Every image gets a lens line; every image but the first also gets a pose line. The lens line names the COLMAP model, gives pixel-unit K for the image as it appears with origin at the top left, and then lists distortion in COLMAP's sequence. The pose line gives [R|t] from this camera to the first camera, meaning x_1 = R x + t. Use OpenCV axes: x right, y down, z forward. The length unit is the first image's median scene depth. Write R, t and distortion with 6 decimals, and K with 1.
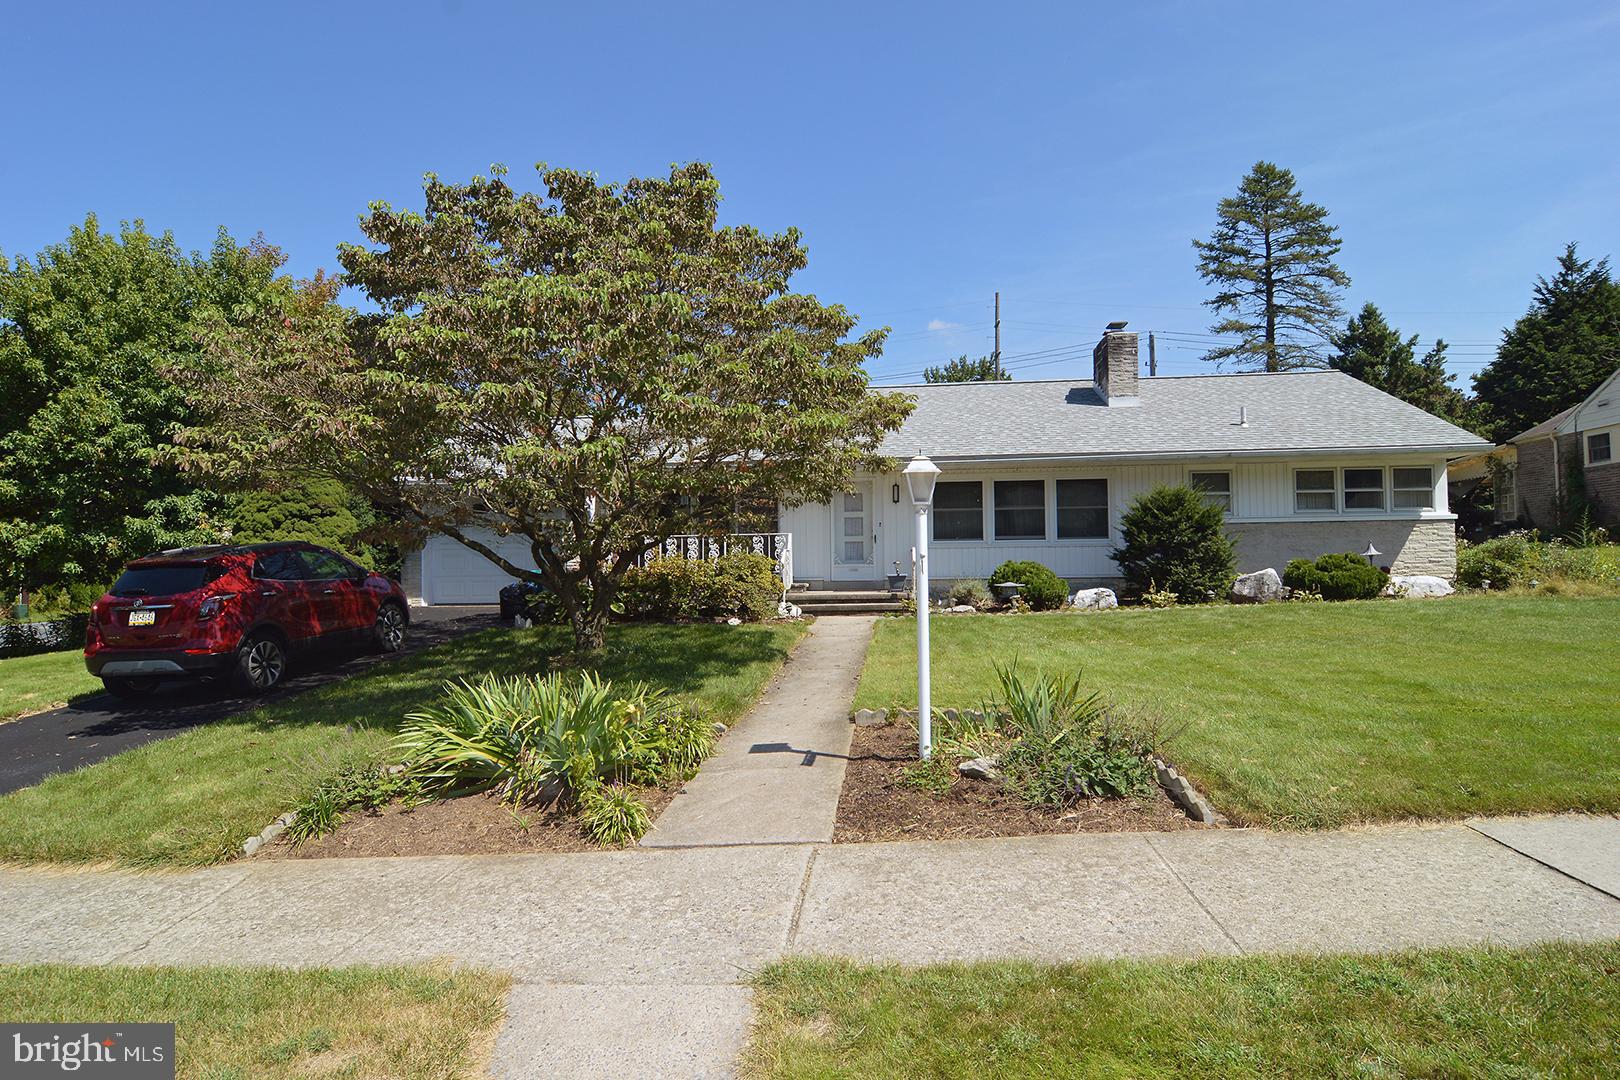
lens RADIAL K [[879.0, 0, 813.9], [0, 879.0, 548.8], [0, 0, 1]] dist [0.007306, -0.001190]
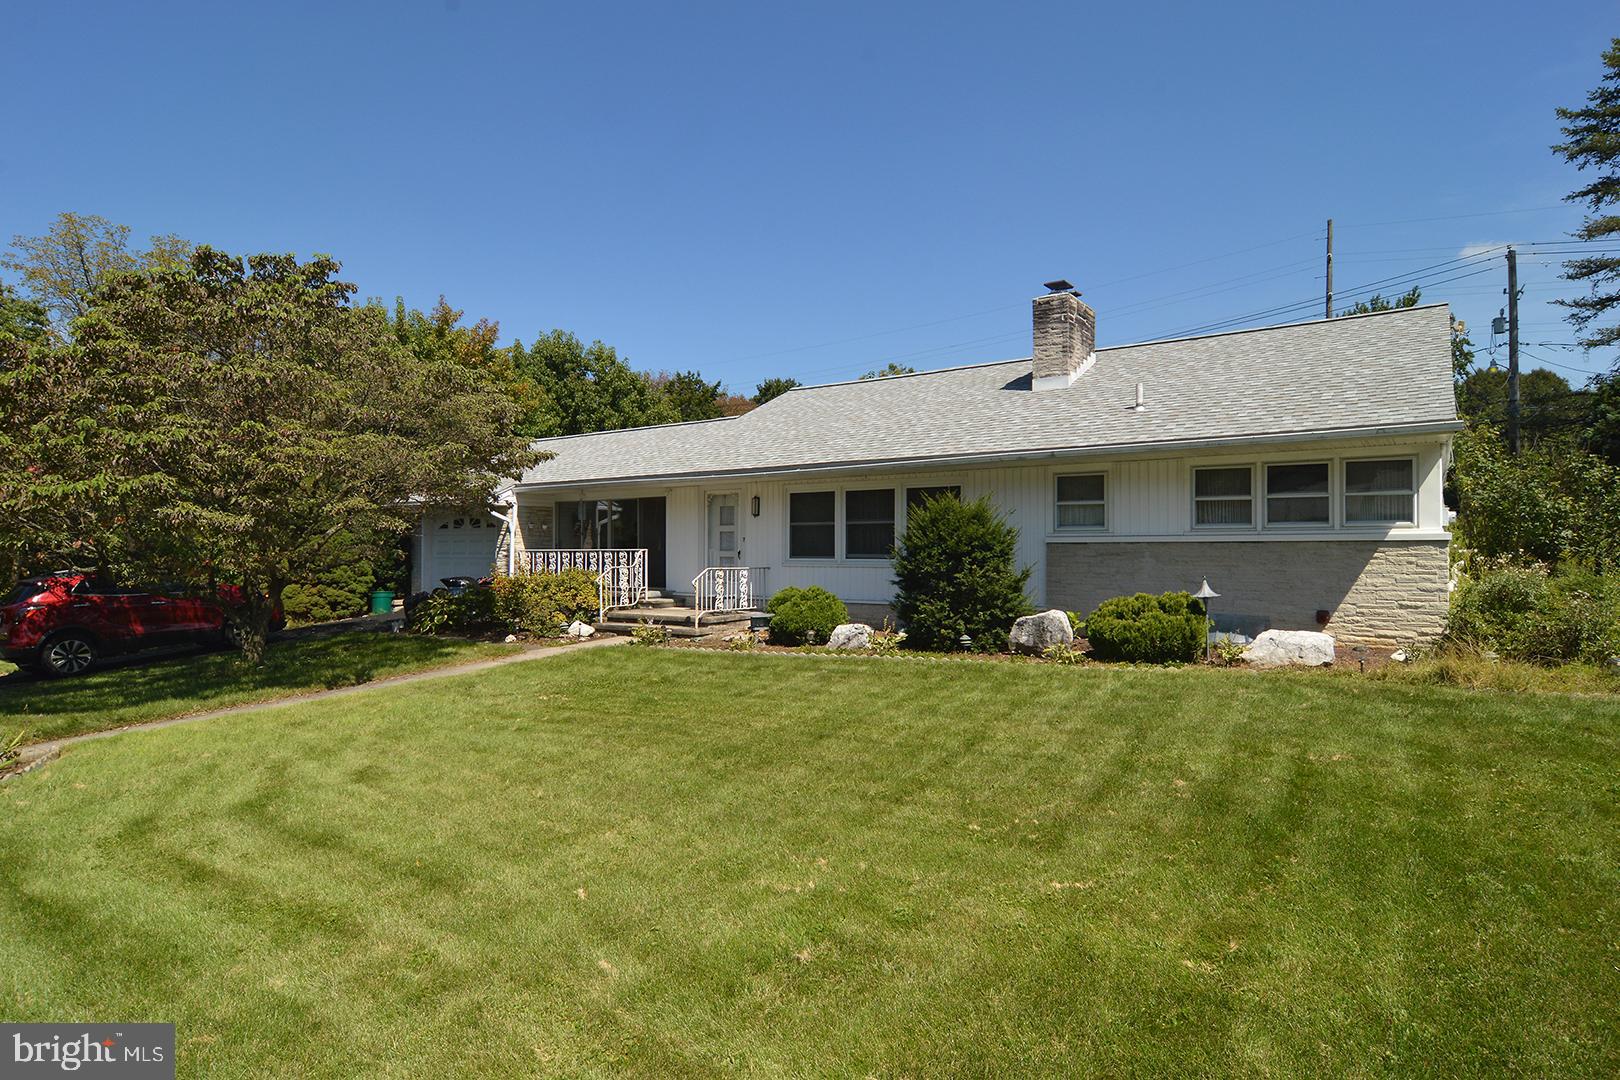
lens RADIAL K [[879.0, 0, 811.4], [0, 879.0, 535.1], [0, 0, 1]] dist [0.007306, -0.001190]
pose [[0.870222, 0.004107, -0.492642, 0.634529], [-0.001101, 0.999979, 0.006392, -0.040344], [0.492658, -0.005020, 0.870209, 0.235775]]
